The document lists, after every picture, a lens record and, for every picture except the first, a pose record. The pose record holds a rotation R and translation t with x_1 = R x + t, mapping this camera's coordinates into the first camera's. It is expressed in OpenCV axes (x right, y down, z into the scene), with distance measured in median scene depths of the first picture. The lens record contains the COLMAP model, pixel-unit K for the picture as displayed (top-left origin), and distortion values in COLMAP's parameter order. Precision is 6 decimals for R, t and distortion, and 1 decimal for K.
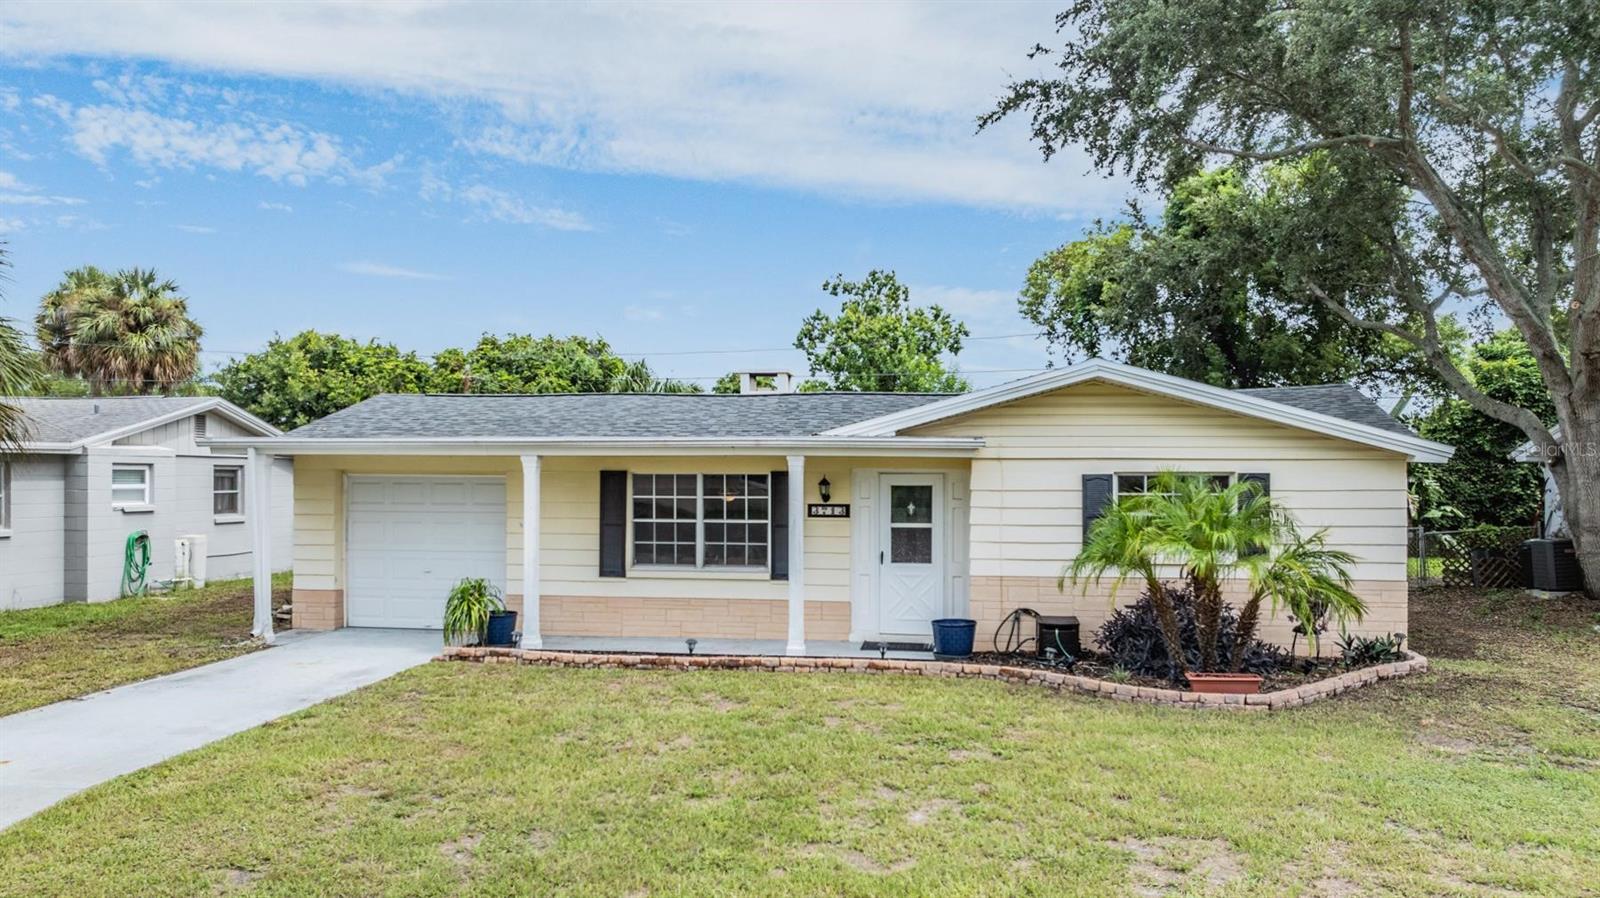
lens RADIAL K [[1189.3, 0, 807.3], [0, 1189.3, 450.4], [0, 0, 1]] dist [-0.014561, -0.001853]
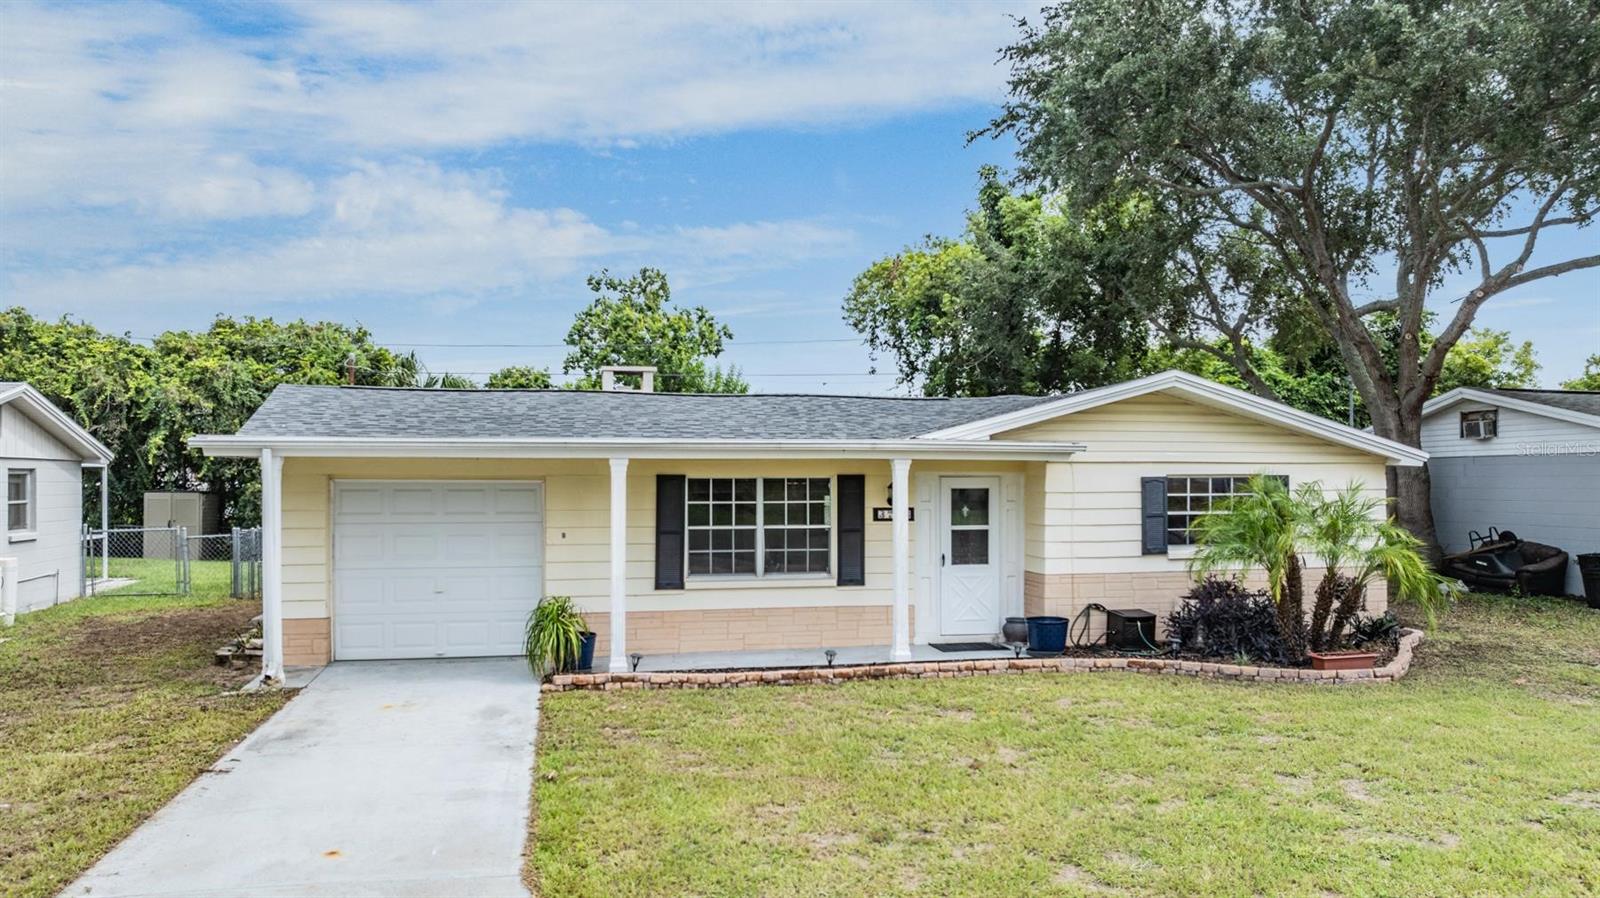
lens RADIAL K [[1189.3, 0, 804.4], [0, 1189.3, 447.3], [0, 0, 1]] dist [-0.014561, -0.001853]
pose [[0.929865, 0.005399, 0.367862, -0.421027], [-0.004050, 0.999982, -0.004440, -0.000699], [-0.367879, 0.002639, 0.929870, 0.102740]]
